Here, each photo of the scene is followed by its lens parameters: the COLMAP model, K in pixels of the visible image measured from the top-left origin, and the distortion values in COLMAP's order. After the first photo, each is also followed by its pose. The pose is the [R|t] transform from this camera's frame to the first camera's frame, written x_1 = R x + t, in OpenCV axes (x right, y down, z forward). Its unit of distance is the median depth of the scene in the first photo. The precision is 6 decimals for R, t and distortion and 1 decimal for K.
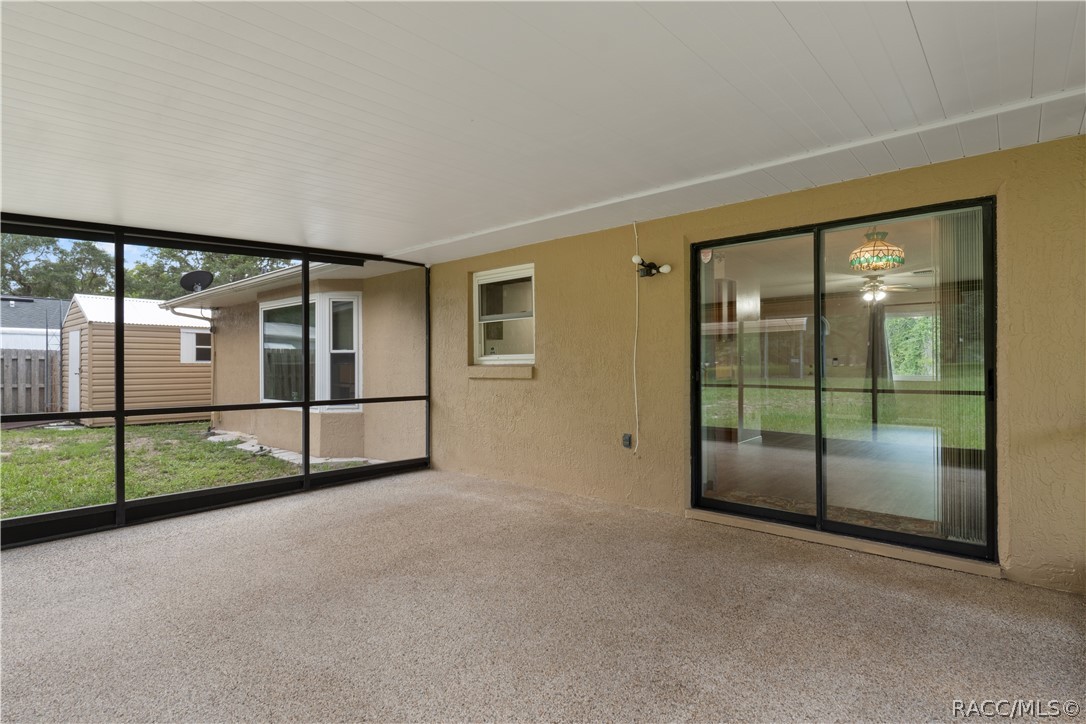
lens RADIAL K [[565.4, 0, 545.1], [0, 565.4, 357.3], [0, 0, 1]] dist [0.004349, 0.000371]
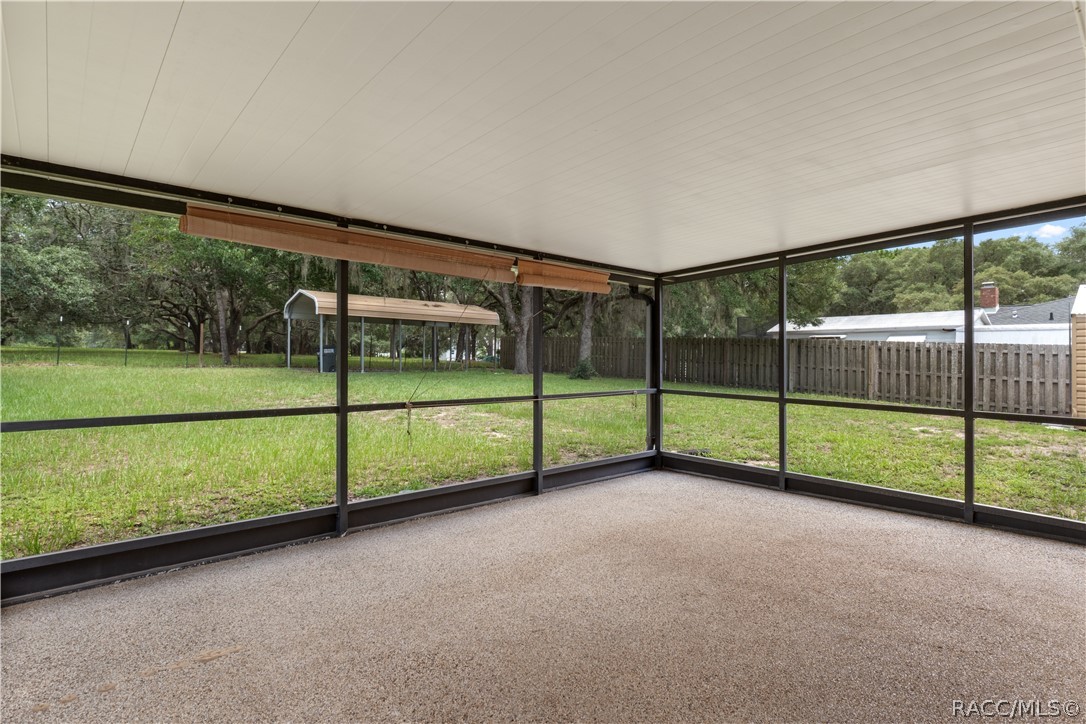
lens RADIAL K [[565.4, 0, 545.1], [0, 565.4, 357.3], [0, 0, 1]] dist [0.004349, 0.000371]
pose [[-0.137353, 0.006796, -0.990499, 0.572951], [0.003837, 0.999973, 0.006328, -0.005249], [0.990515, -0.002931, -0.137375, 0.672476]]
